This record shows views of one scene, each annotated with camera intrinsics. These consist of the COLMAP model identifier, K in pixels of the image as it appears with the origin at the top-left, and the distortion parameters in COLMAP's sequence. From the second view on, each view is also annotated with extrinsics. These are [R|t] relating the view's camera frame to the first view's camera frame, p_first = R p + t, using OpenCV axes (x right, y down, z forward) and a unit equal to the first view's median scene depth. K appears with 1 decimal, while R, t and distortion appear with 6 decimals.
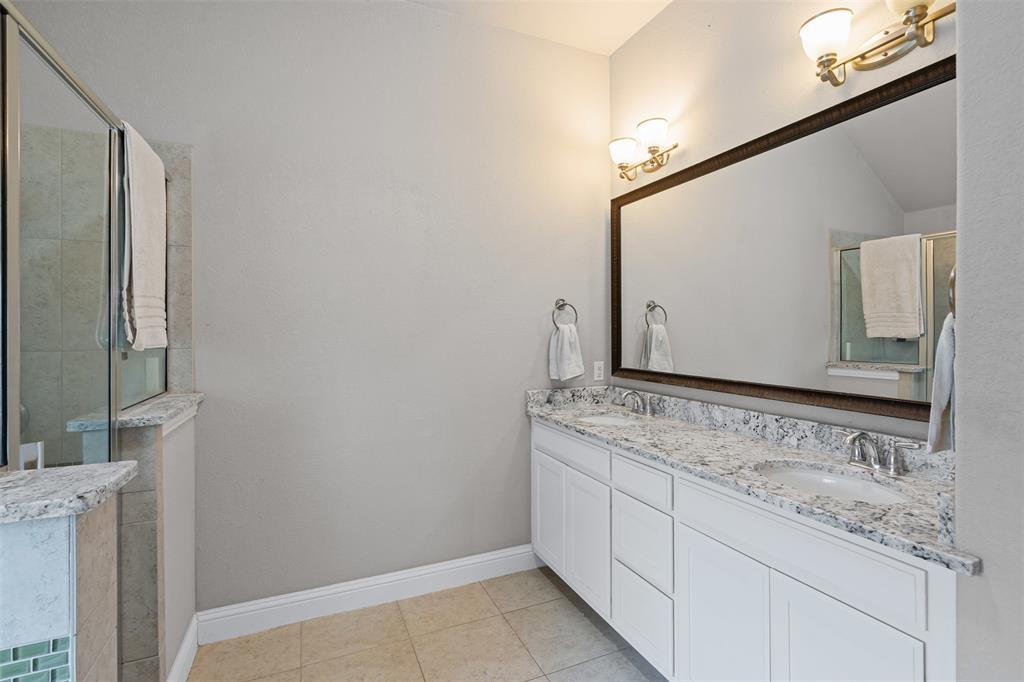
lens RADIAL K [[475.2, 0, 513.9], [0, 475.2, 326.0], [0, 0, 1]] dist [-0.004272, 0.000336]
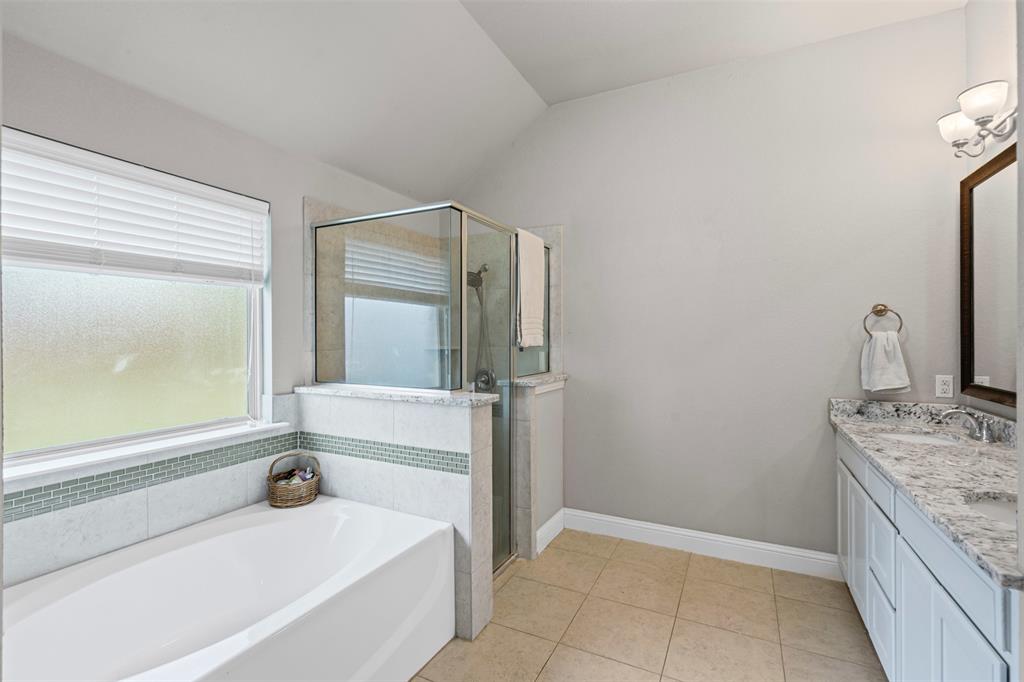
lens RADIAL K [[470.4, 0, 507.1], [0, 470.4, 332.6], [0, 0, 1]] dist [-0.002767, 0.000888]
pose [[0.635328, -0.000618, -0.772242, 0.359986], [0.001681, 0.999998, 0.000582, -0.003178], [0.772241, -0.001668, 0.635328, -0.145877]]
